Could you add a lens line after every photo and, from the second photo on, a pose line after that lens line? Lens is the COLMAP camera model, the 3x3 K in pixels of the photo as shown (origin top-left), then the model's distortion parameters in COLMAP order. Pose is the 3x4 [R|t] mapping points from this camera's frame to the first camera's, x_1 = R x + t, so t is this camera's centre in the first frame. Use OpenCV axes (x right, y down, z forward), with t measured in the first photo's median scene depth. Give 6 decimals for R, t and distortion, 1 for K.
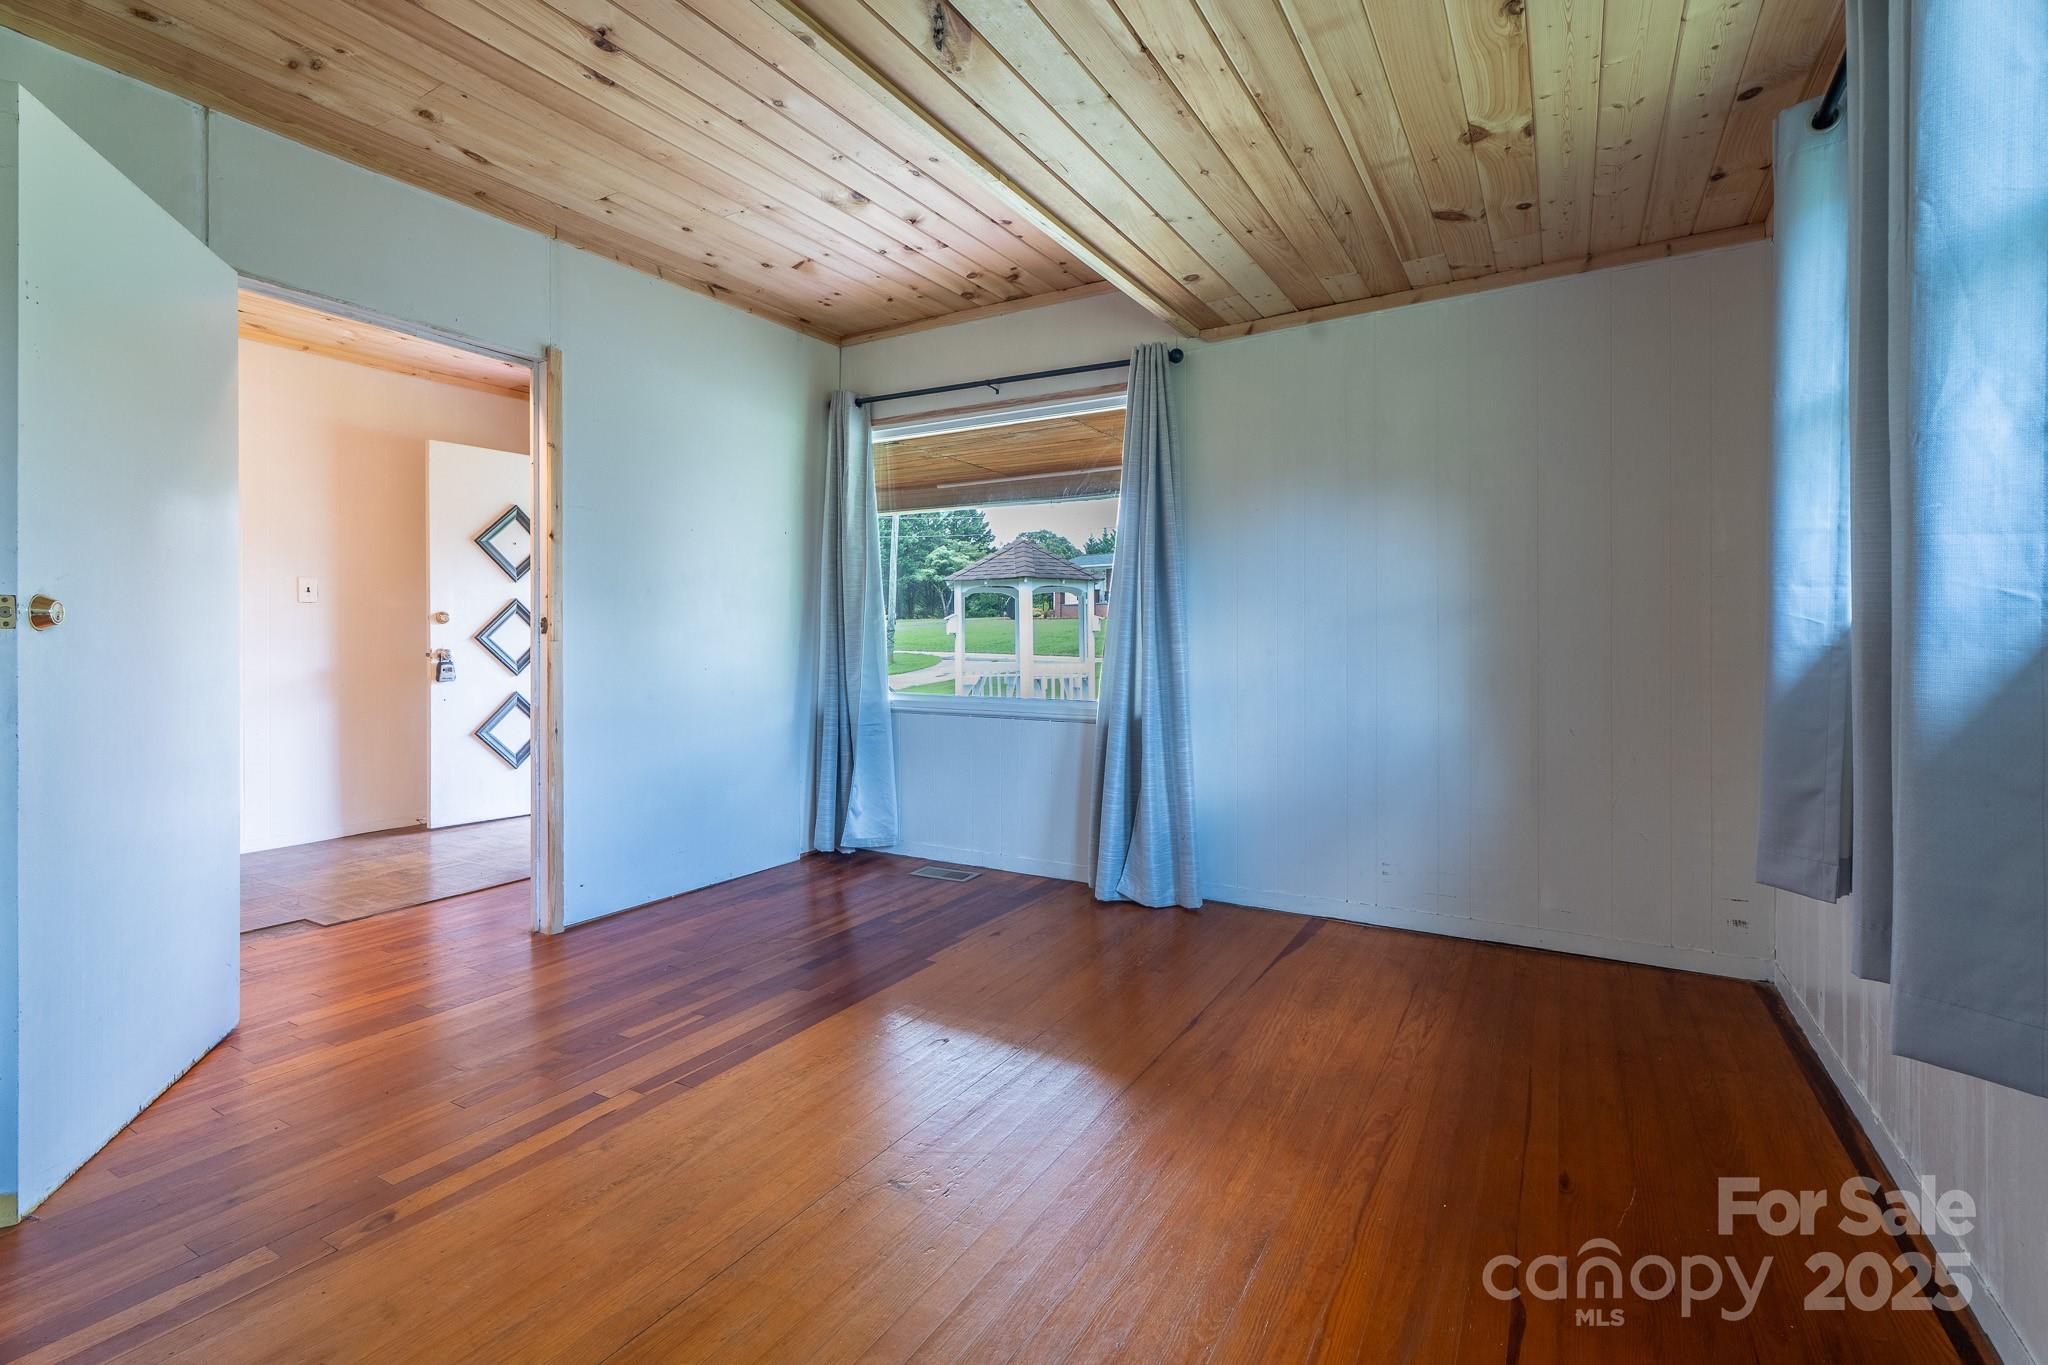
lens RADIAL K [[930.3, 0, 1054.3], [0, 930.3, 641.0], [0, 0, 1]] dist [0.002088, 0.001032]
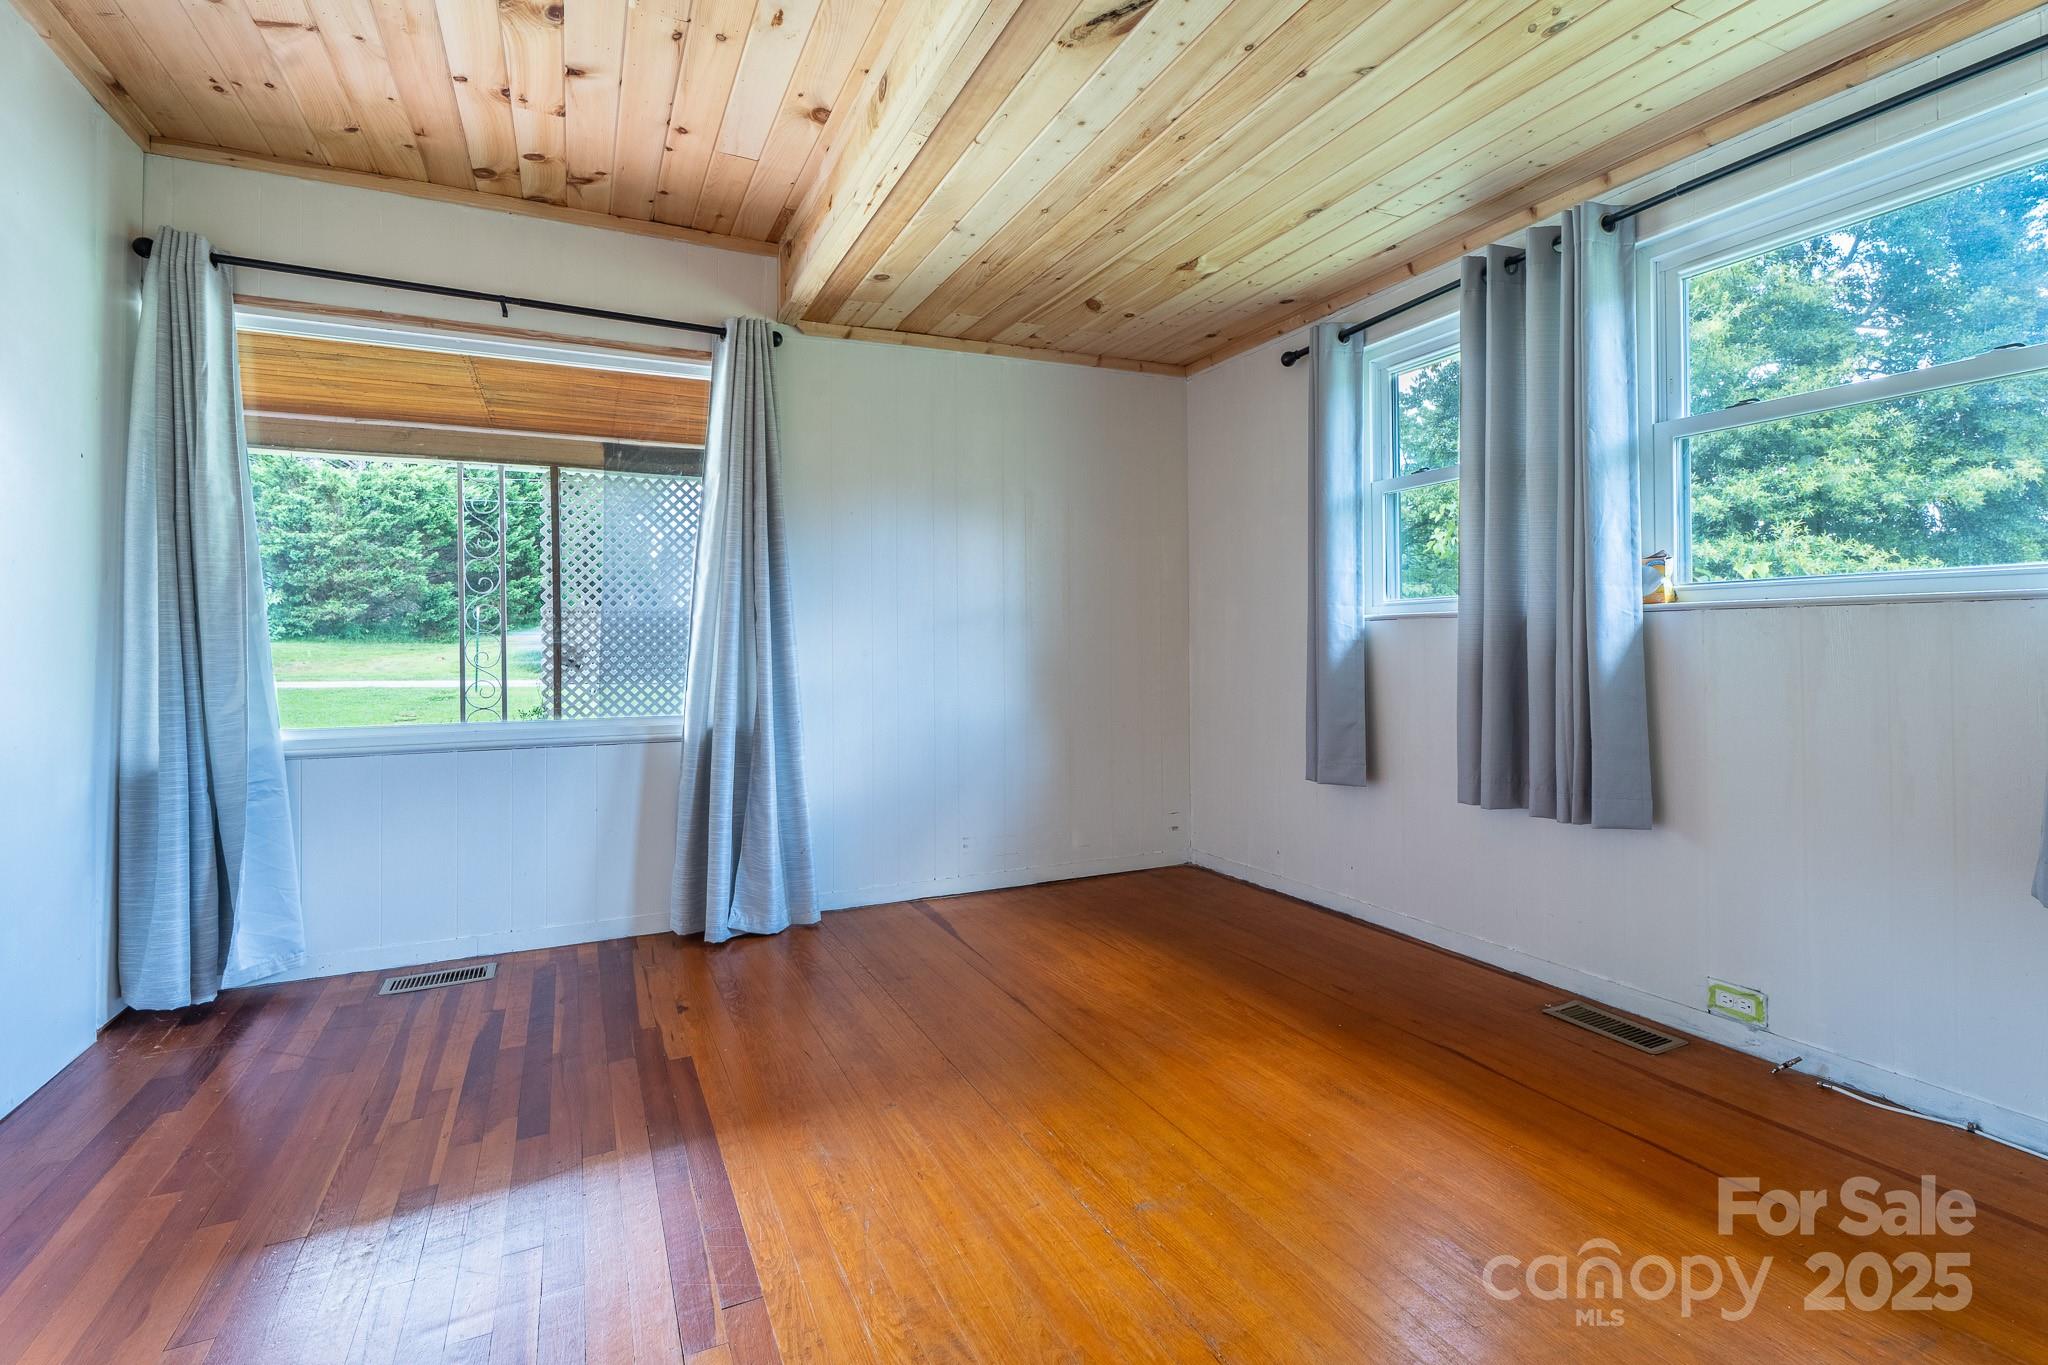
lens RADIAL K [[930.3, 0, 1021.1], [0, 930.3, 636.9], [0, 0, 1]] dist [0.002088, 0.001032]
pose [[0.576377, 0.000364, 0.817184, -0.506012], [0.010796, 0.999909, -0.008061, 0.003488], [-0.817113, 0.013469, 0.576321, 0.270340]]
